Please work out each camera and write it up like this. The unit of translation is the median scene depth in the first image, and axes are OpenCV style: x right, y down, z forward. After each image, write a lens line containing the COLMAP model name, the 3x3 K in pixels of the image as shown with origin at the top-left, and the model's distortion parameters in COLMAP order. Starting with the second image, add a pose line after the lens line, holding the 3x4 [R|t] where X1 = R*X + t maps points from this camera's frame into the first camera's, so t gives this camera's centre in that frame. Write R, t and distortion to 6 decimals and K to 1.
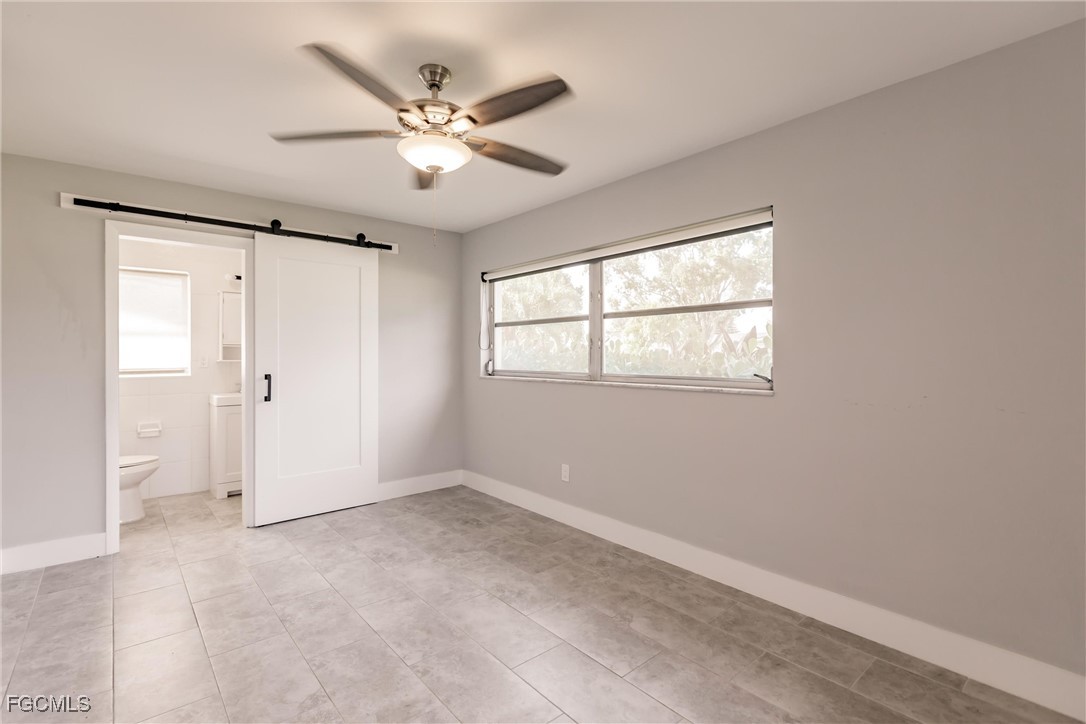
lens RADIAL K [[506.0, 0, 547.4], [0, 506.0, 347.3], [0, 0, 1]] dist [0.001715, 0.000117]
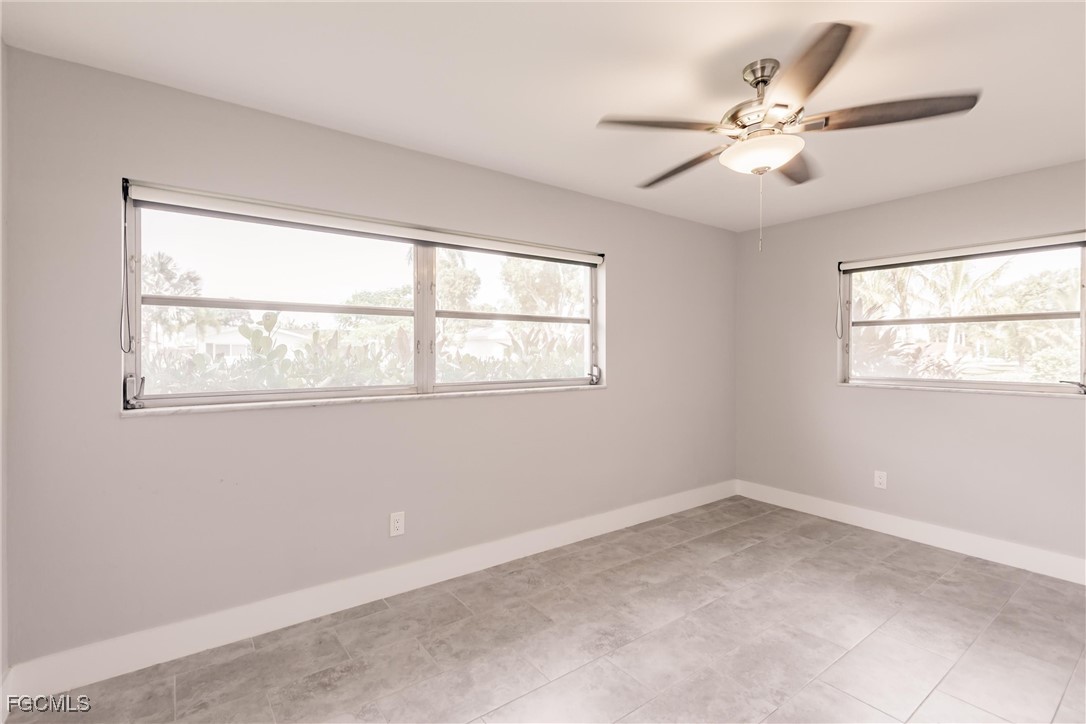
lens RADIAL K [[492.6, 0, 536.7], [0, 492.6, 344.1], [0, 0, 1]] dist [0.001524, 0.000087]
pose [[0.079741, 0.013451, 0.996725, -0.791678], [-0.017814, 0.999769, -0.012067, -0.006077], [-0.996656, -0.016793, 0.079963, 0.901254]]
